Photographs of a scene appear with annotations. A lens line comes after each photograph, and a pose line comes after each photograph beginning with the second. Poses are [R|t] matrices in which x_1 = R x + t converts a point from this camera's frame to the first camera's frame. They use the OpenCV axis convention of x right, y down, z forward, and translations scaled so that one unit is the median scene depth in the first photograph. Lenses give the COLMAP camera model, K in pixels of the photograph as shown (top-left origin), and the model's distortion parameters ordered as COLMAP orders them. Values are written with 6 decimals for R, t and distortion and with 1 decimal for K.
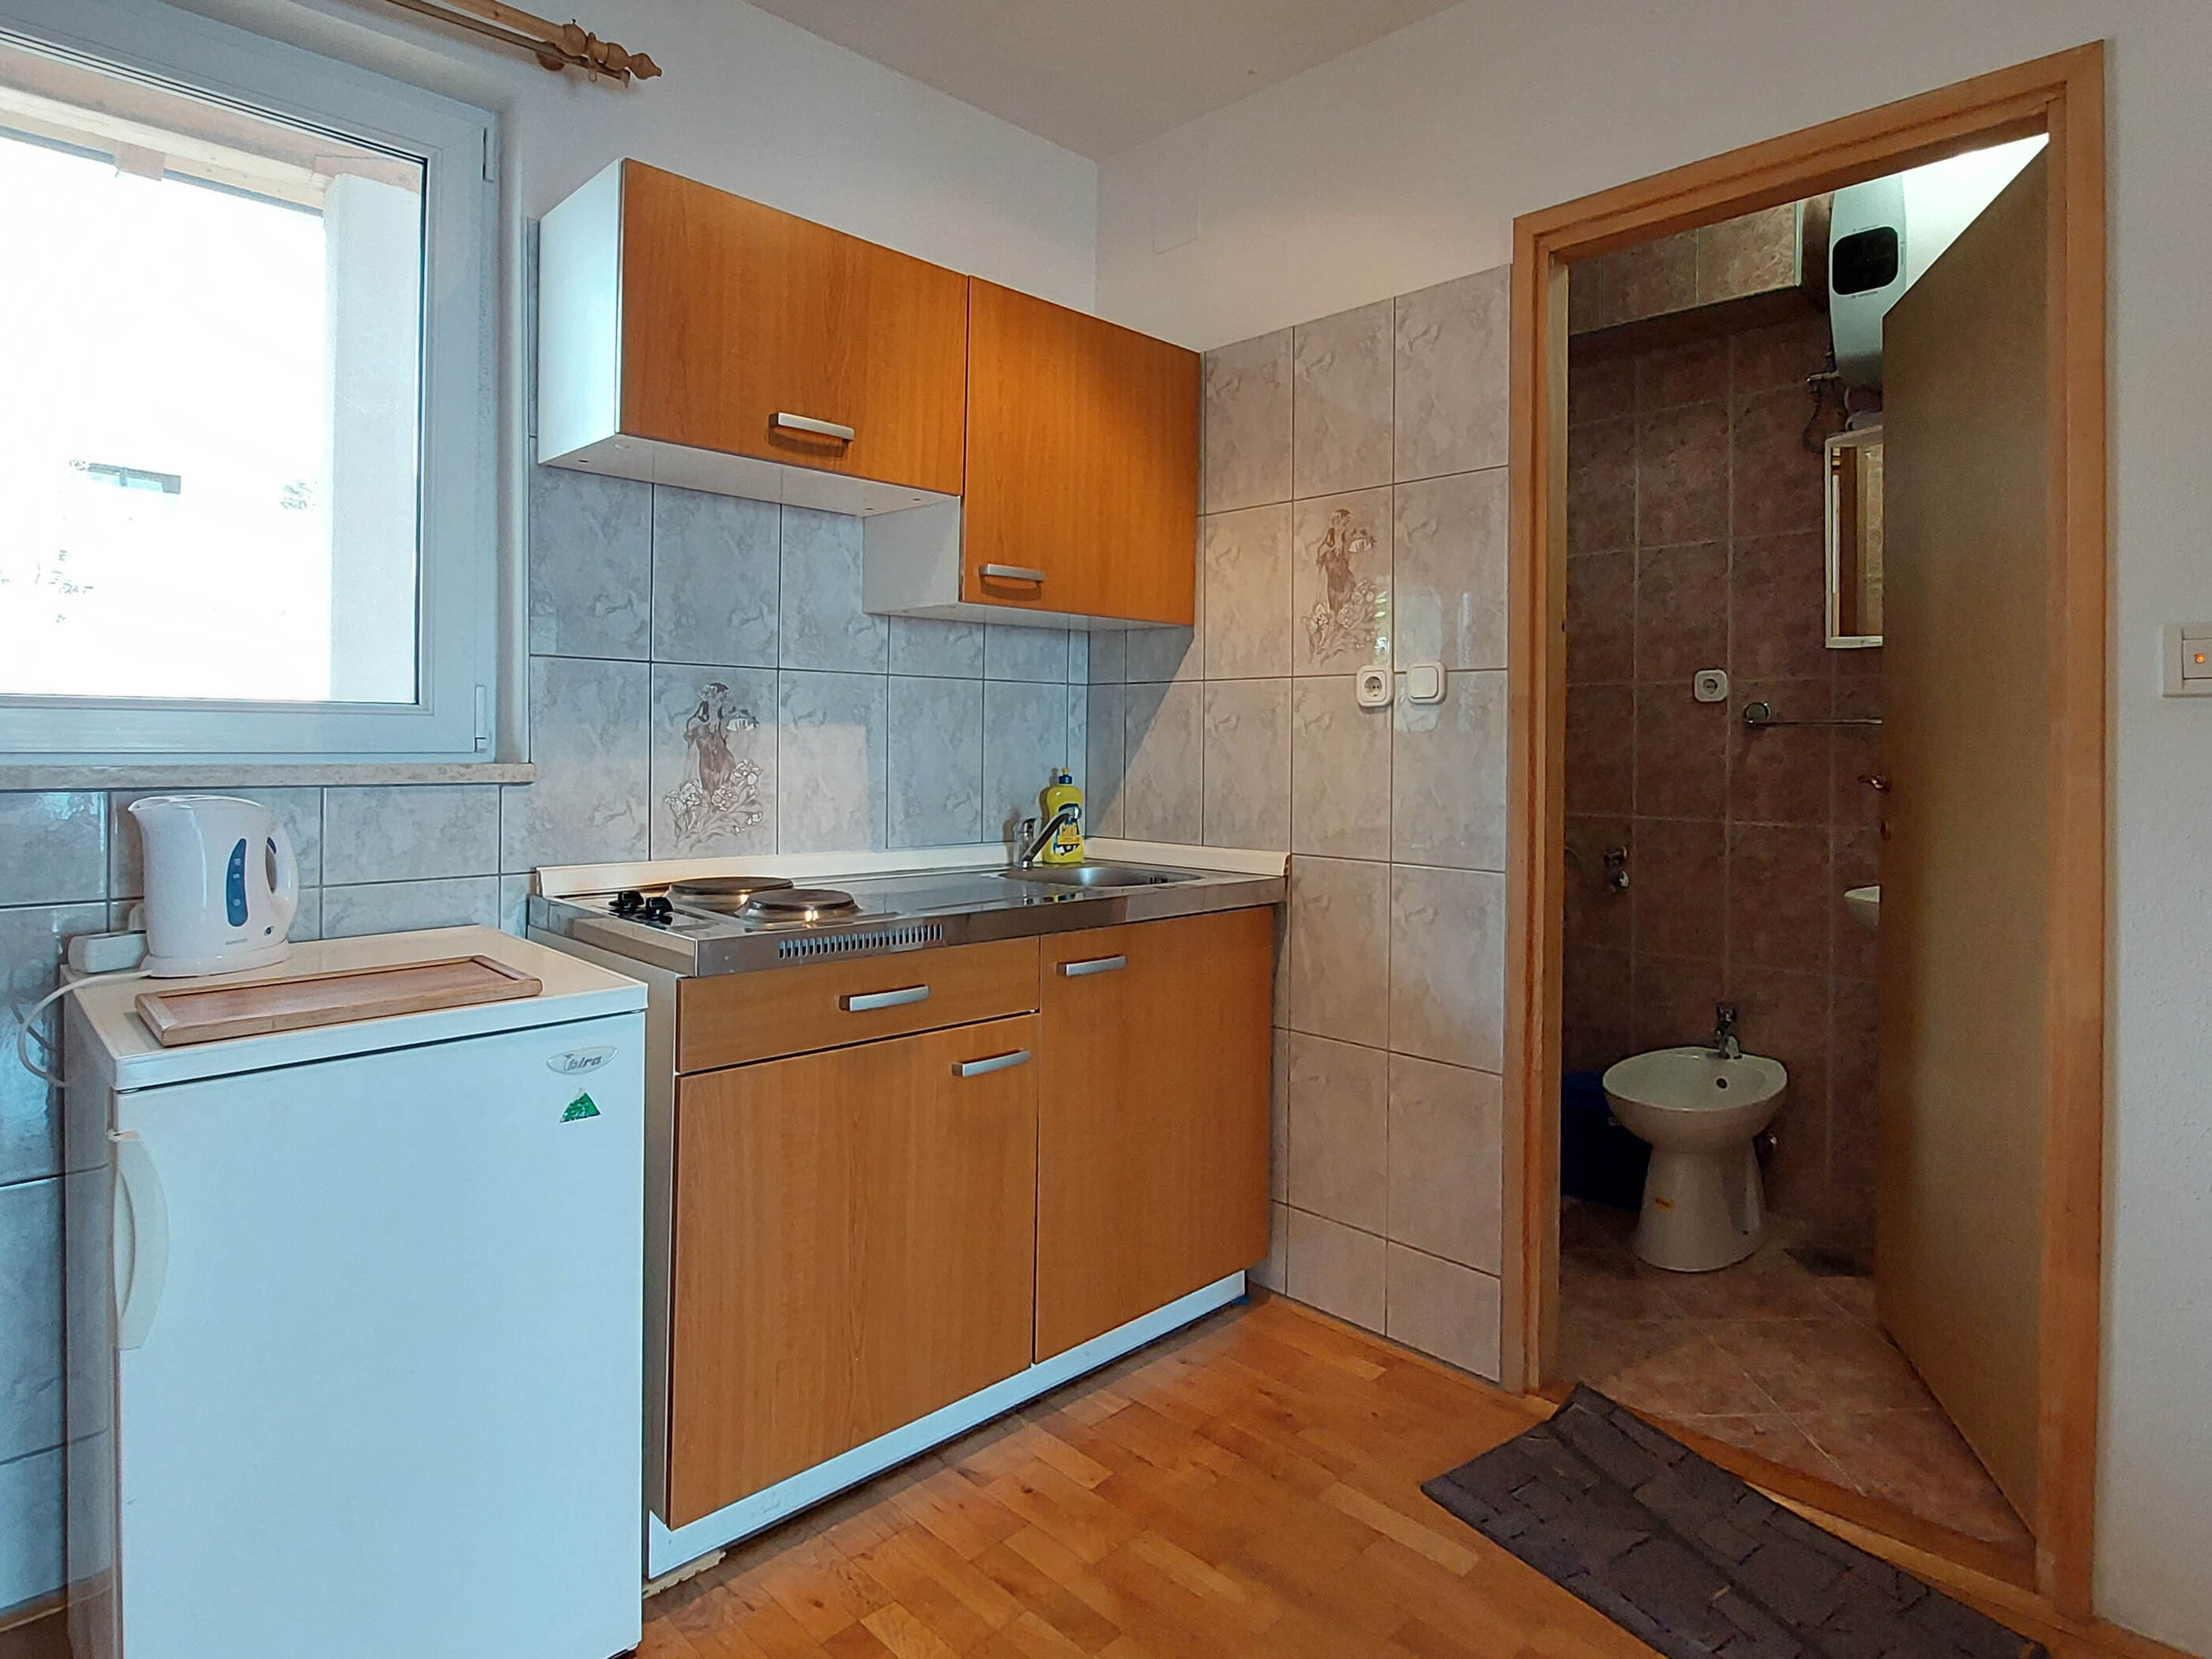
lens RADIAL K [[1232.2, 0, 1228.4], [0, 1232.2, 745.4], [0, 0, 1]] dist [-0.004393, -0.000630]
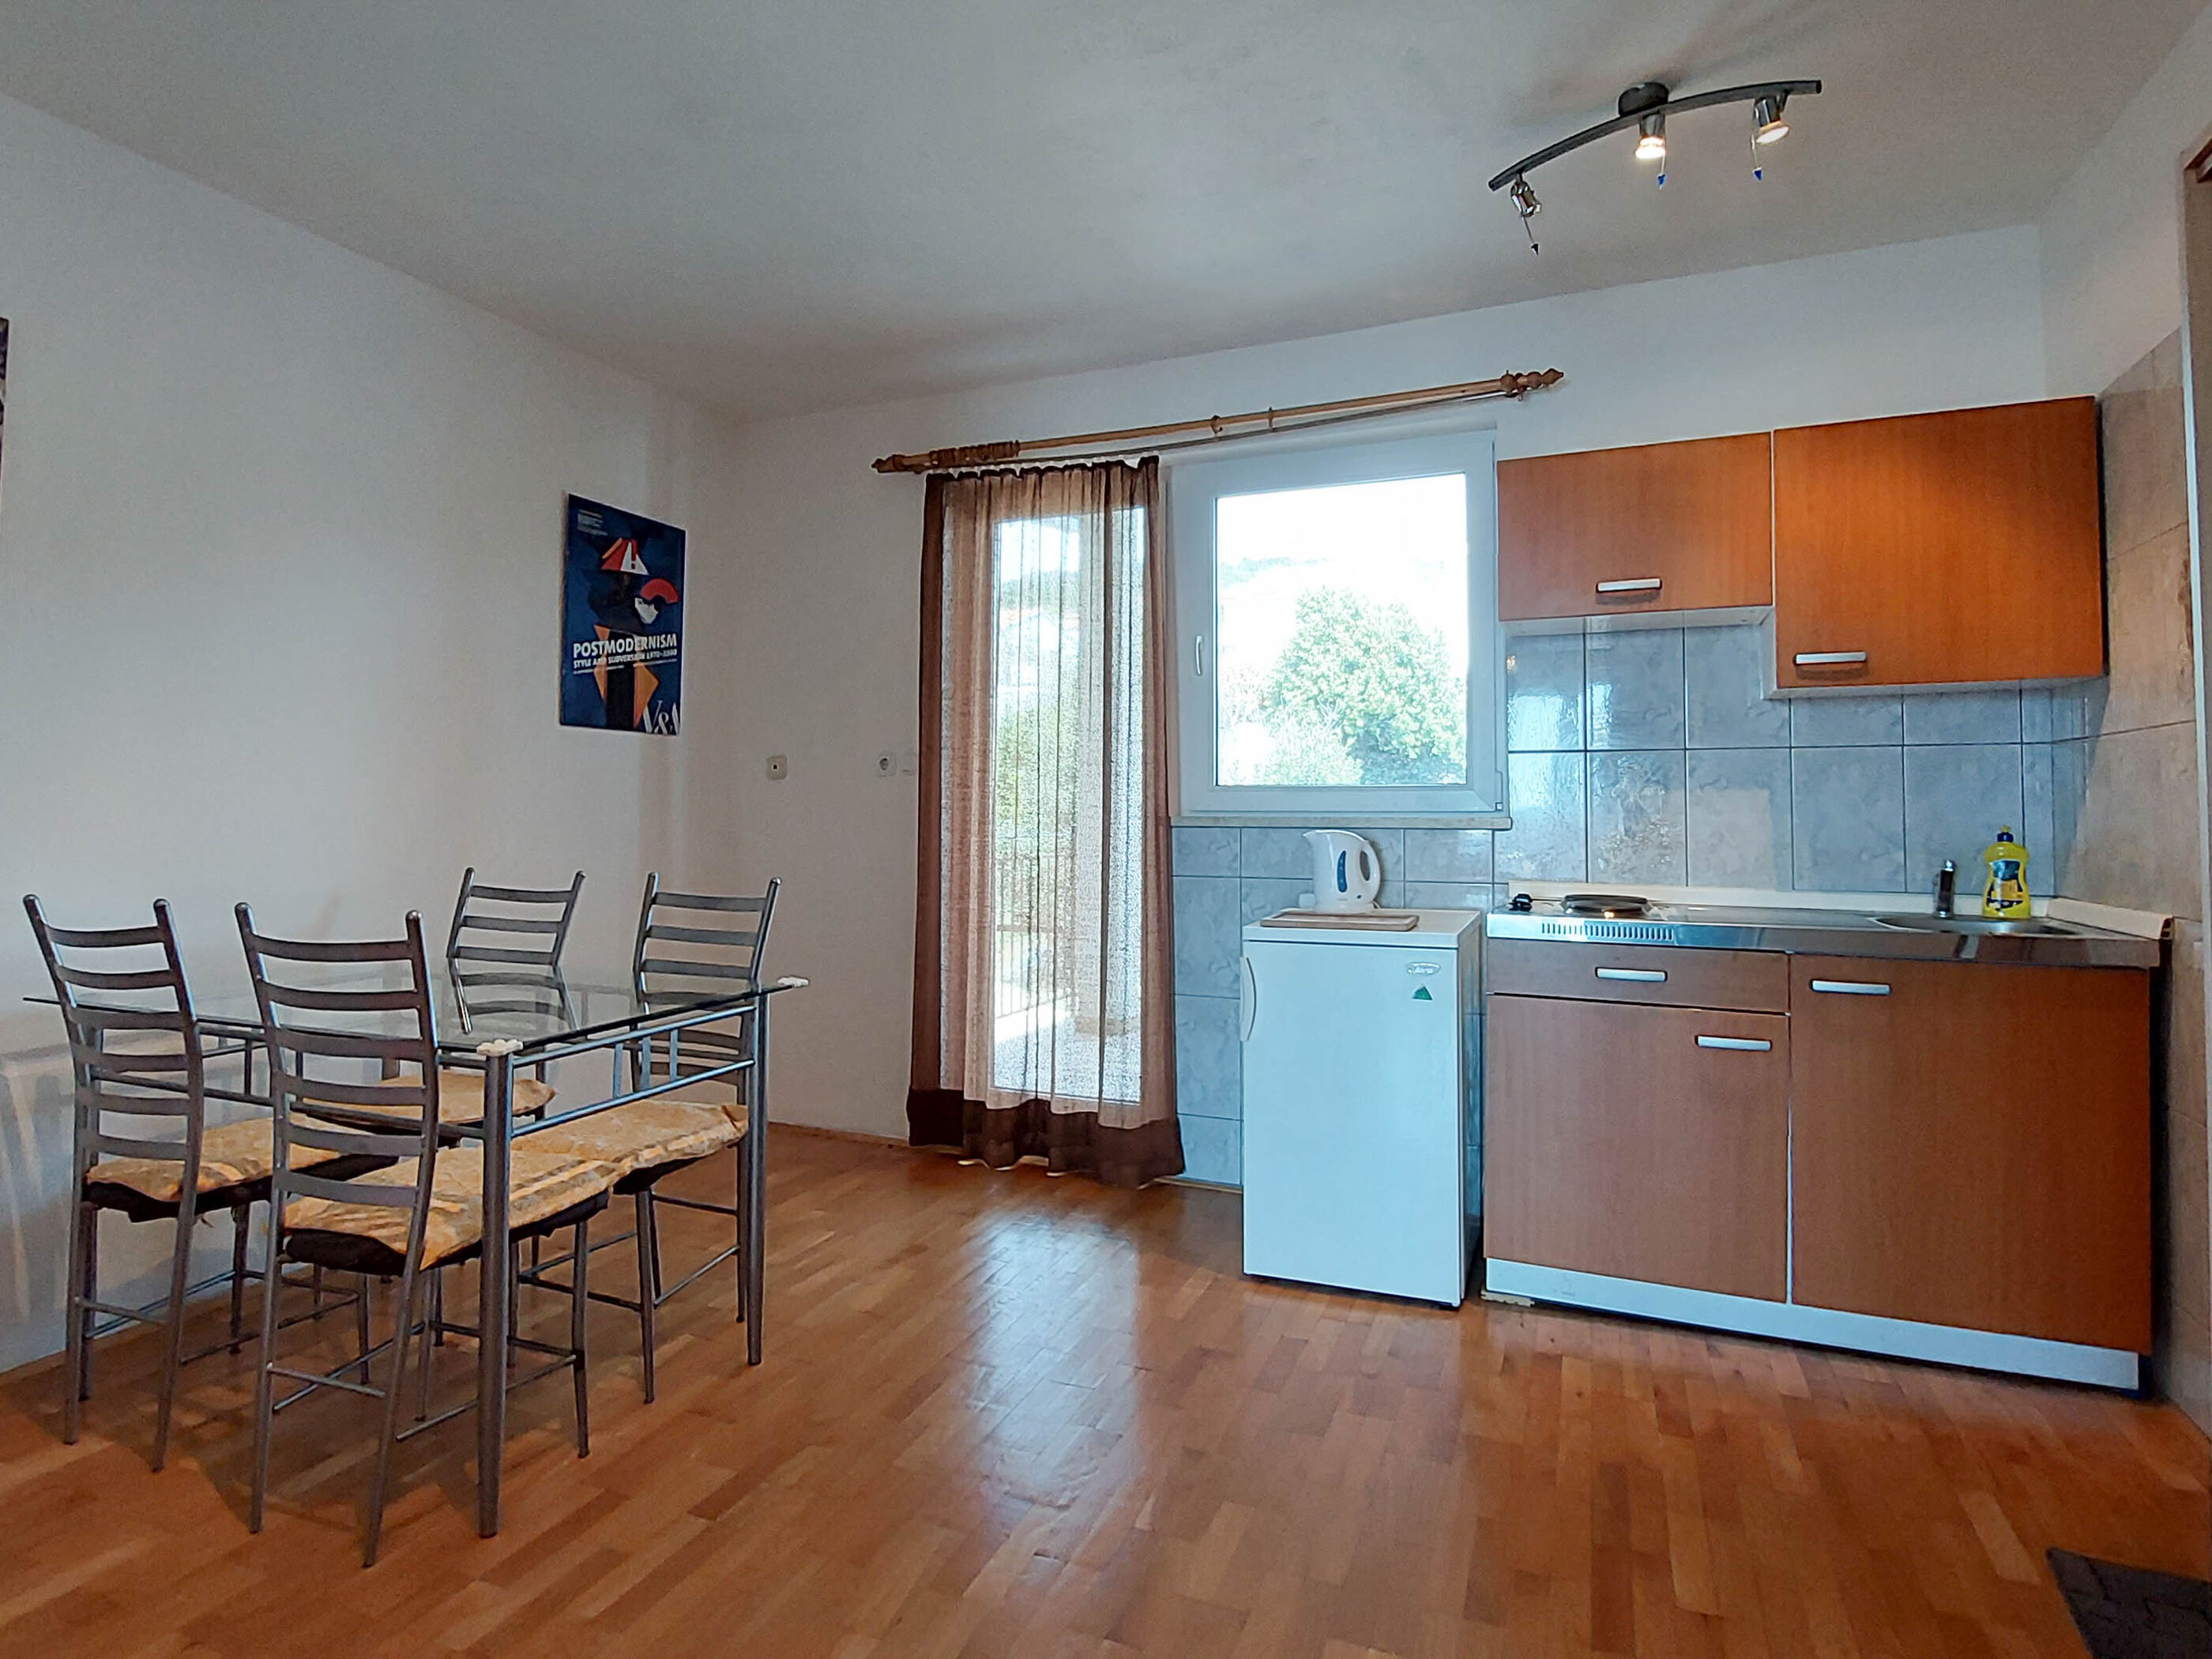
lens RADIAL K [[1238.9, 0, 1037.7], [0, 1238.9, 778.9], [0, 0, 1]] dist [0.001072, -0.010752]
pose [[0.295253, -0.034902, -0.954781, 0.685340], [-0.001294, 0.999317, -0.036930, 0.020442], [0.955418, 0.012139, 0.295006, -0.079935]]
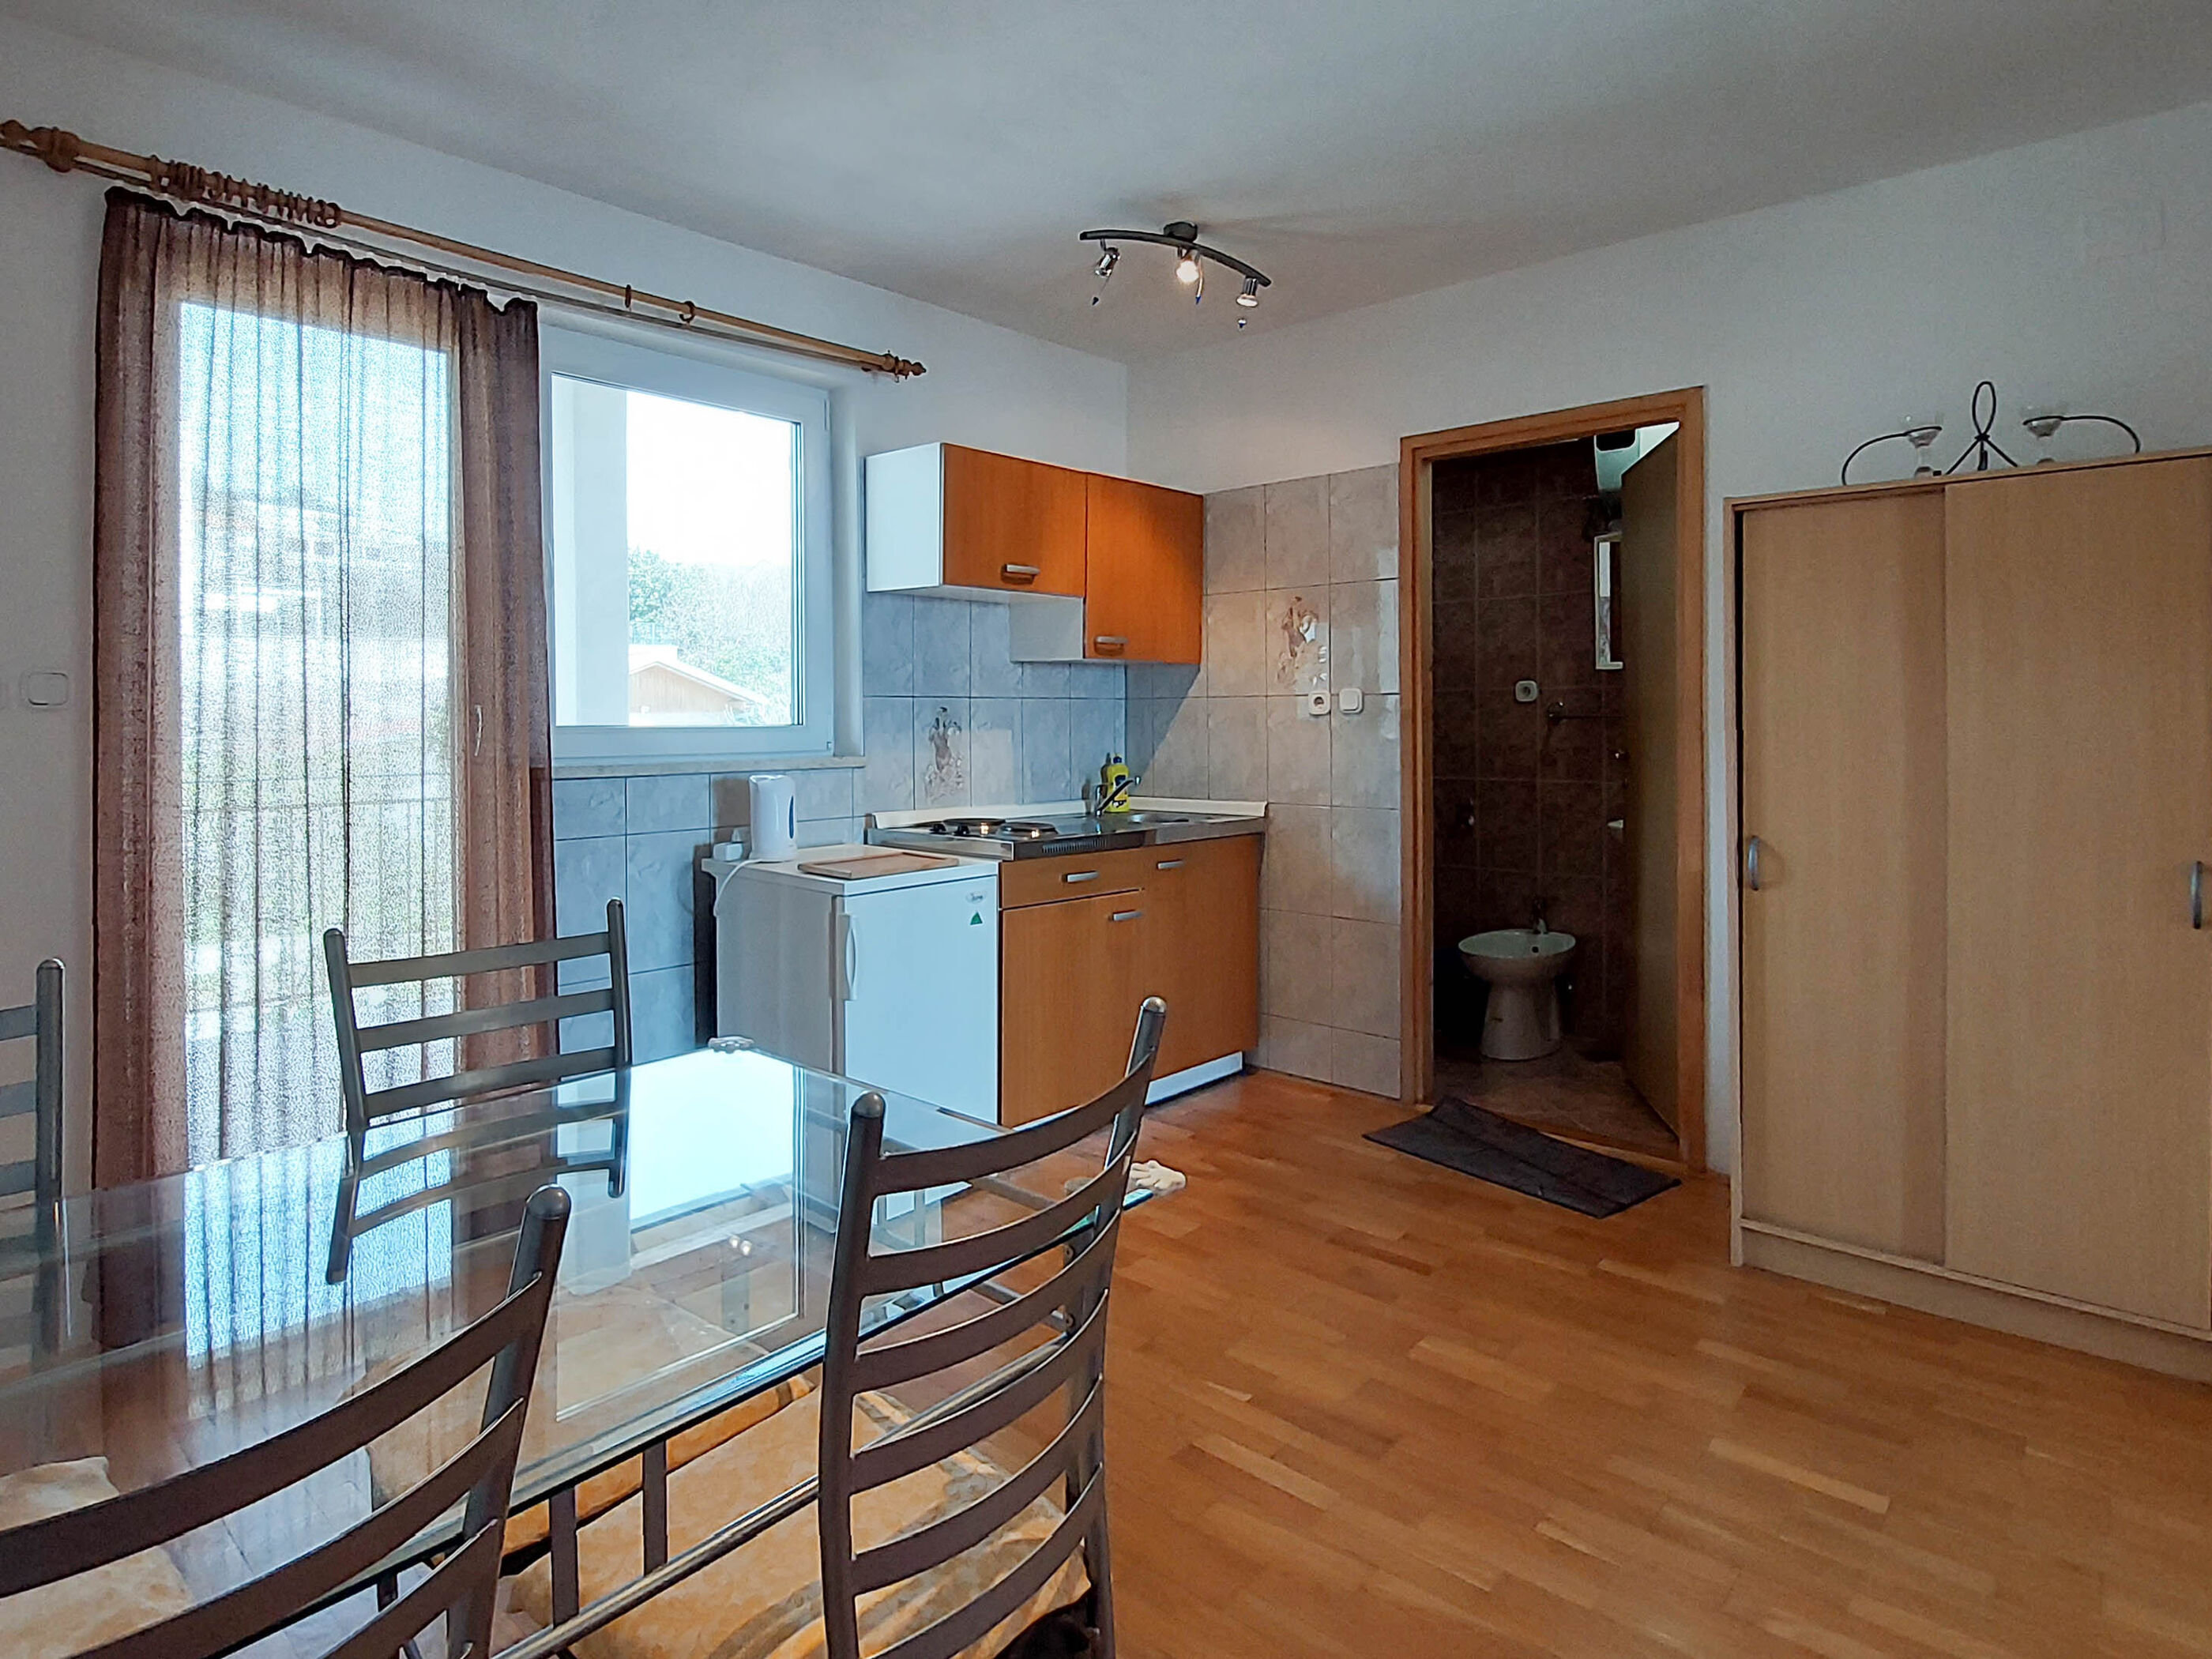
lens RADIAL K [[1262.9, 0, 1075.2], [0, 1262.9, 732.2], [0, 0, 1]] dist [-0.006016, -0.001127]
pose [[0.999884, -0.015189, -0.000959, -0.207160], [0.015199, 0.999824, 0.010981, -0.029794], [0.000792, -0.010994, 0.999939, -0.705618]]
